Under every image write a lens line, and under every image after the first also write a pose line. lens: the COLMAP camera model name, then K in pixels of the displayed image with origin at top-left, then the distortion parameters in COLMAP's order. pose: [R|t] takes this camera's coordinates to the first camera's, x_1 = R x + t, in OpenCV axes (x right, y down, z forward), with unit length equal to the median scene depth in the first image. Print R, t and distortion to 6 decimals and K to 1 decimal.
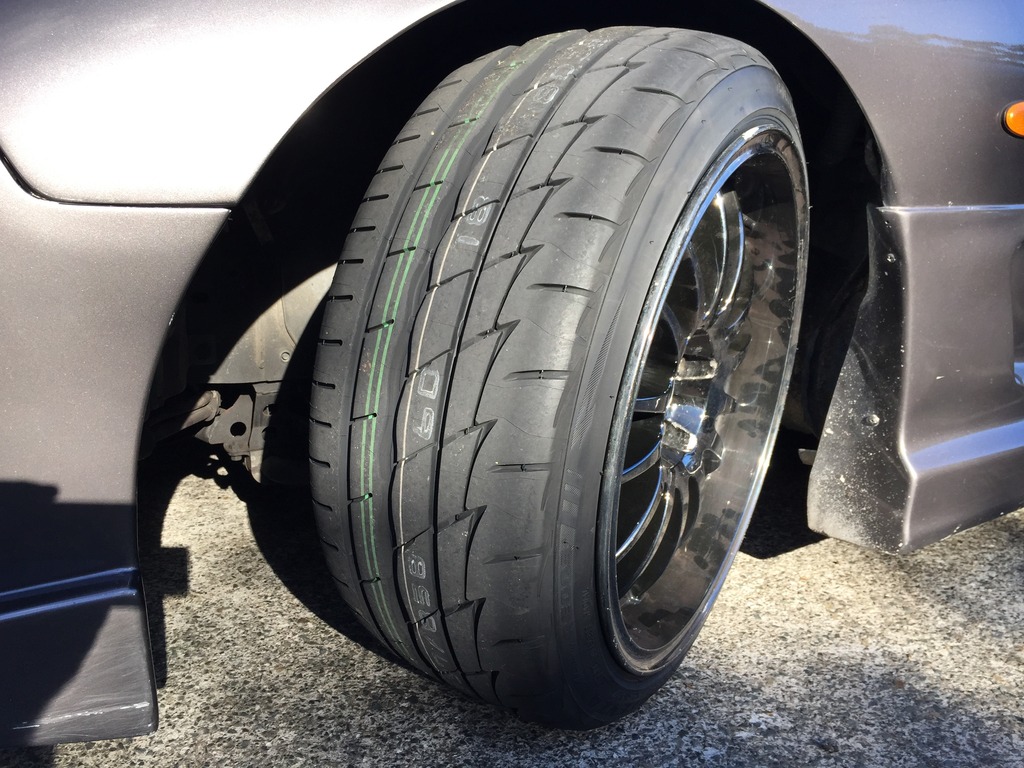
lens RADIAL K [[888.4, 0, 512.0], [0, 888.4, 384.0], [0, 0, 1]] dist [0.092103, -0.119223]
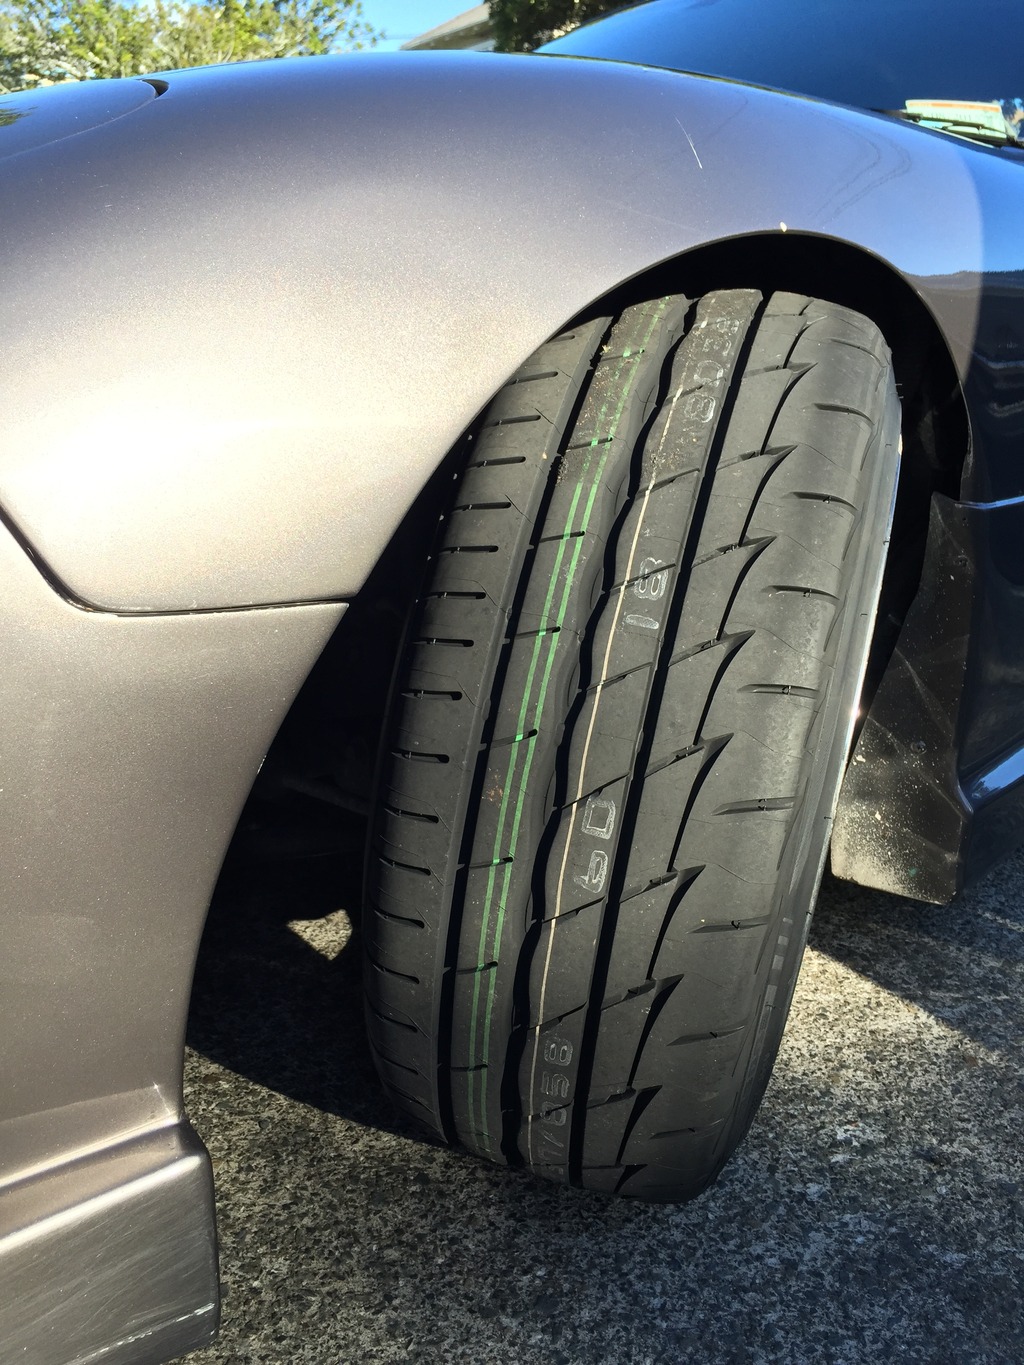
lens RADIAL K [[1184.2, 0, 512.0], [0, 1184.2, 682.5], [0, 0, 1]] dist [0.092103, -0.119223]
pose [[0.958829, -0.054344, 0.278737, -0.325852], [0.034041, 0.996436, 0.077174, -0.144547], [-0.281938, -0.064508, 0.957262, 0.066063]]
